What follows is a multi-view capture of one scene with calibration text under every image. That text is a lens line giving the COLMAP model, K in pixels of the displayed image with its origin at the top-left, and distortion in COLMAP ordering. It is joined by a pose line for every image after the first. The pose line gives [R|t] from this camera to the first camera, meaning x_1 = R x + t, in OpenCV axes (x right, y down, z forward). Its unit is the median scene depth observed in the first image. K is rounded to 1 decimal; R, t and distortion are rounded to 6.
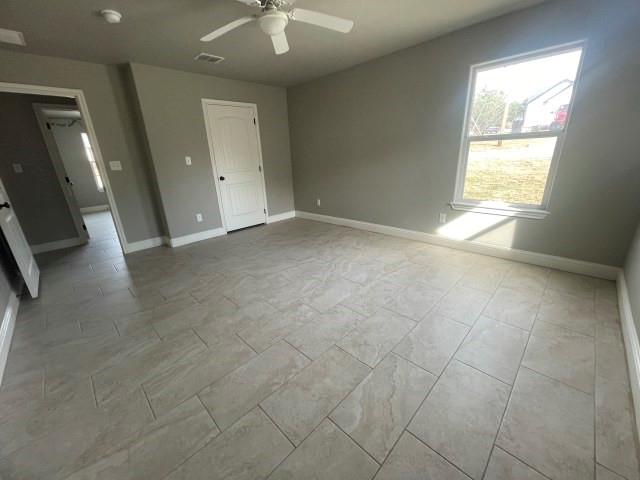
lens RADIAL K [[258.9, 0, 317.3], [0, 258.9, 240.1], [0, 0, 1]] dist [-0.003123, 0.000253]
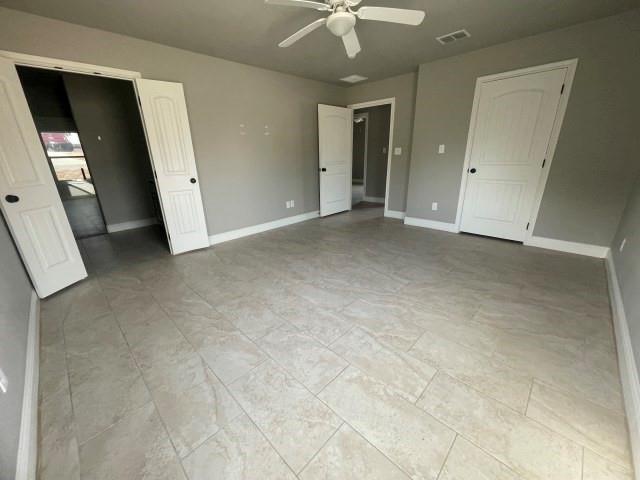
lens RADIAL K [[258.9, 0, 317.4], [0, 258.9, 241.8], [0, 0, 1]] dist [-0.003123, 0.000253]
pose [[0.006047, 0.367661, -0.929940, 0.730533], [-0.287976, 0.891201, 0.350473, -0.254879], [0.957618, 0.265681, 0.111266, 0.667068]]
